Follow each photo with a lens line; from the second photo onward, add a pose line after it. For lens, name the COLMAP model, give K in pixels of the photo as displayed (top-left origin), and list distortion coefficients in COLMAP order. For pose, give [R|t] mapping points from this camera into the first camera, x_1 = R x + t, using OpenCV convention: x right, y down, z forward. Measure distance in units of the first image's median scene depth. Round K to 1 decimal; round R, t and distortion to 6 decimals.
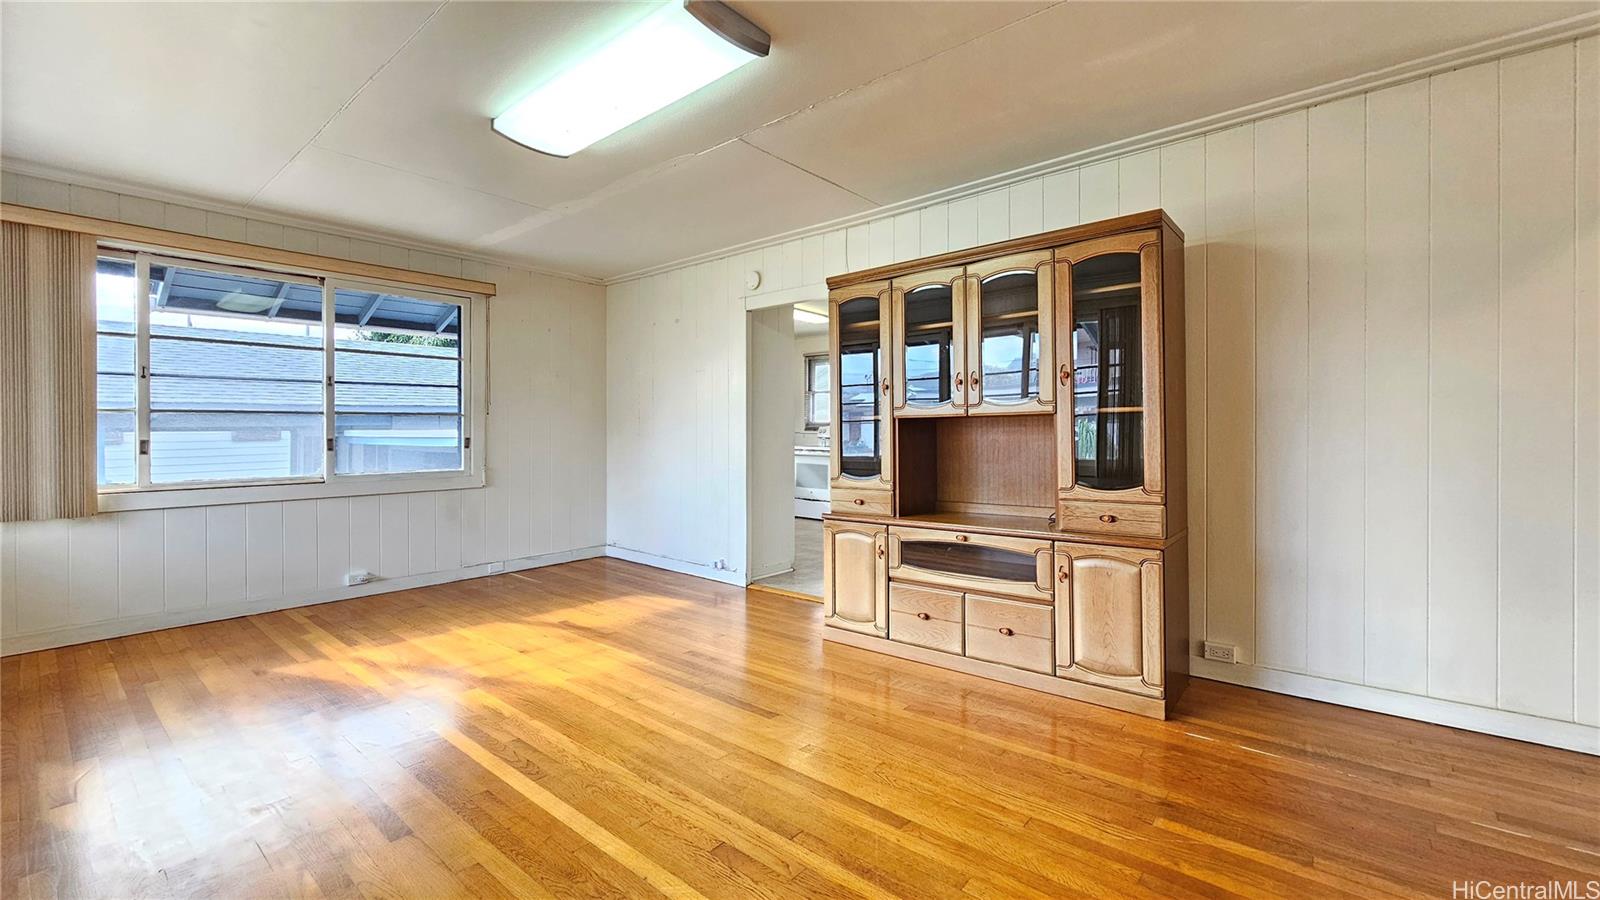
lens RADIAL K [[659.7, 0, 805.6], [0, 659.7, 442.0], [0, 0, 1]] dist [0.007291, 0.000069]
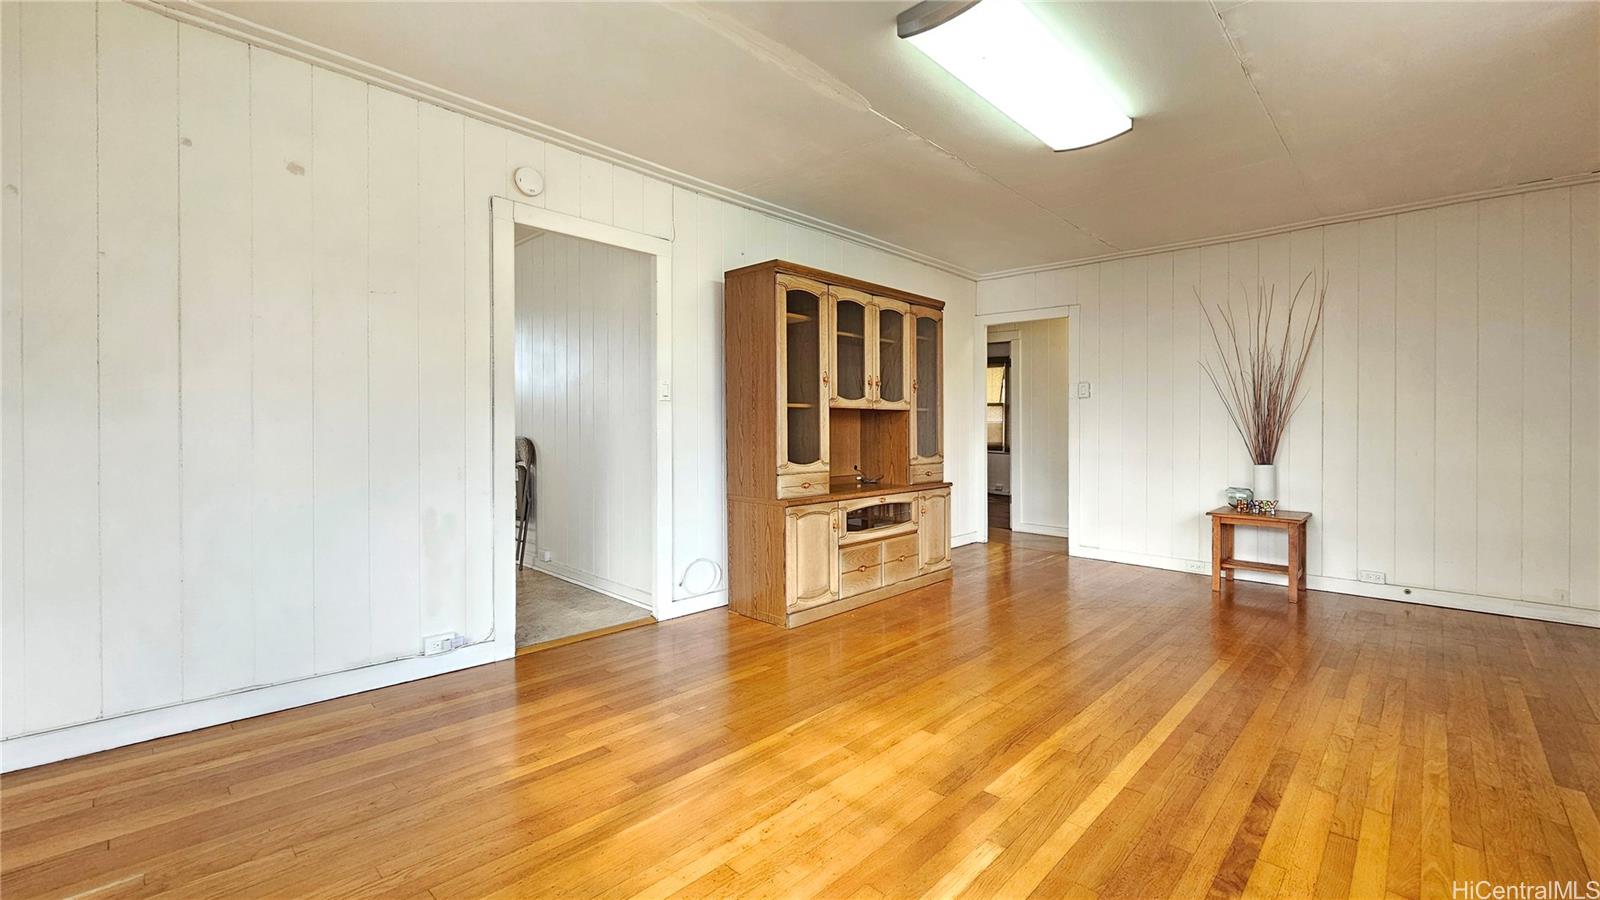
lens RADIAL K [[659.7, 0, 805.3], [0, 659.7, 441.6], [0, 0, 1]] dist [0.007291, 0.000069]
pose [[0.063905, -0.017009, 0.997811, -1.042432], [0.000938, 0.999855, 0.016984, 0.002295], [-0.997956, -0.000150, 0.063911, 1.005261]]
